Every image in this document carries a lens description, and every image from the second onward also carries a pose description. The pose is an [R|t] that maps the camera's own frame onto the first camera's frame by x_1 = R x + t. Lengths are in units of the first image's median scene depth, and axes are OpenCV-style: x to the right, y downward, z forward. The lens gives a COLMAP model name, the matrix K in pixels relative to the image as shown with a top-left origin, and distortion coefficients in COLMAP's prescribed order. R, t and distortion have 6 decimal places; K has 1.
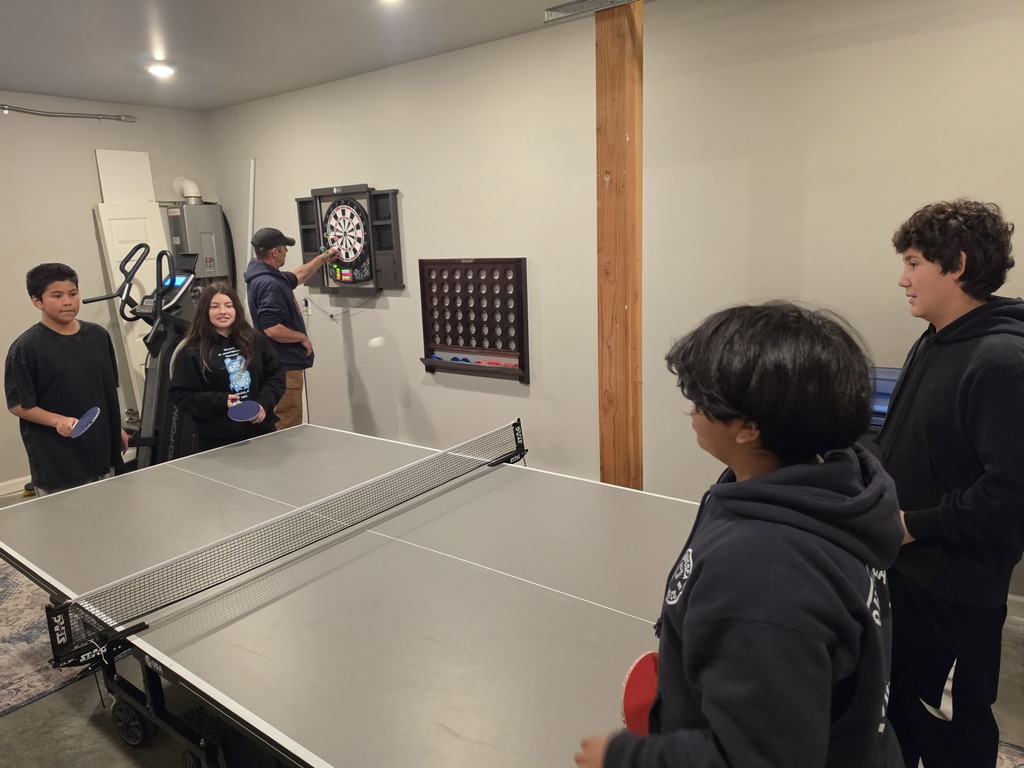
lens RADIAL K [[699.9, 0, 512.0], [0, 699.9, 384.0], [0, 0, 1]] dist [0.118416, -0.178084]
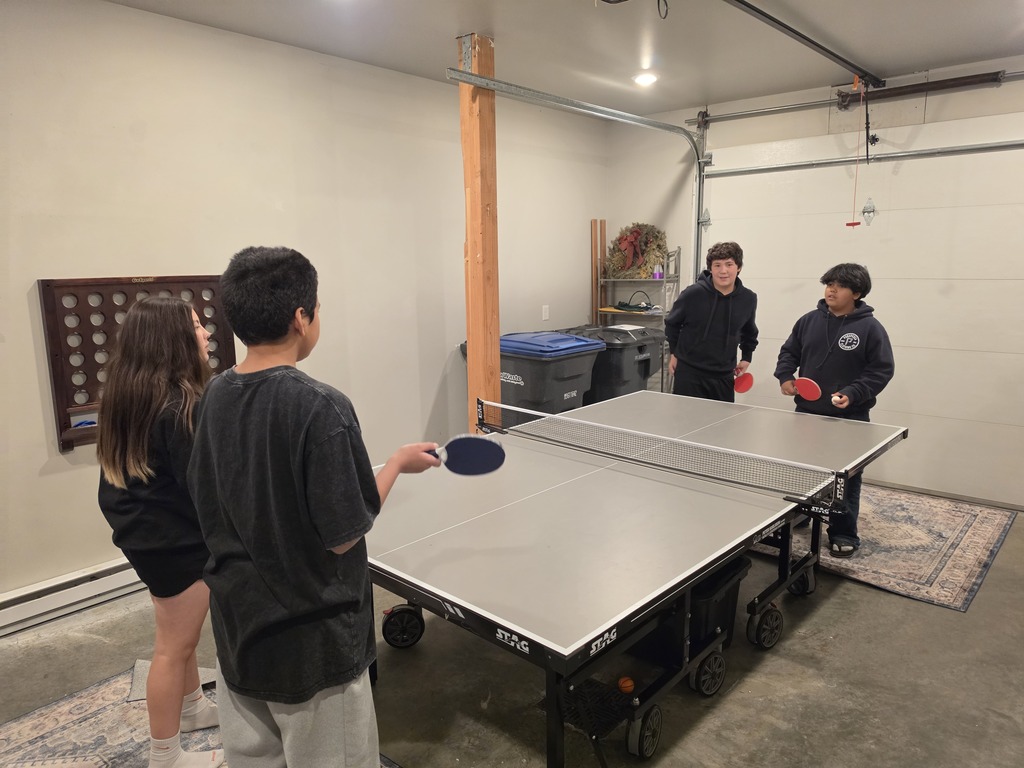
lens RADIAL K [[699.9, 0, 512.0], [0, 699.9, 384.0], [0, 0, 1]] dist [0.118416, -0.178084]
pose [[0.068831, -0.154661, 0.985567, -0.772673], [0.207532, 0.968518, 0.137491, -0.086378], [-0.975804, 0.195073, 0.098761, 0.541962]]
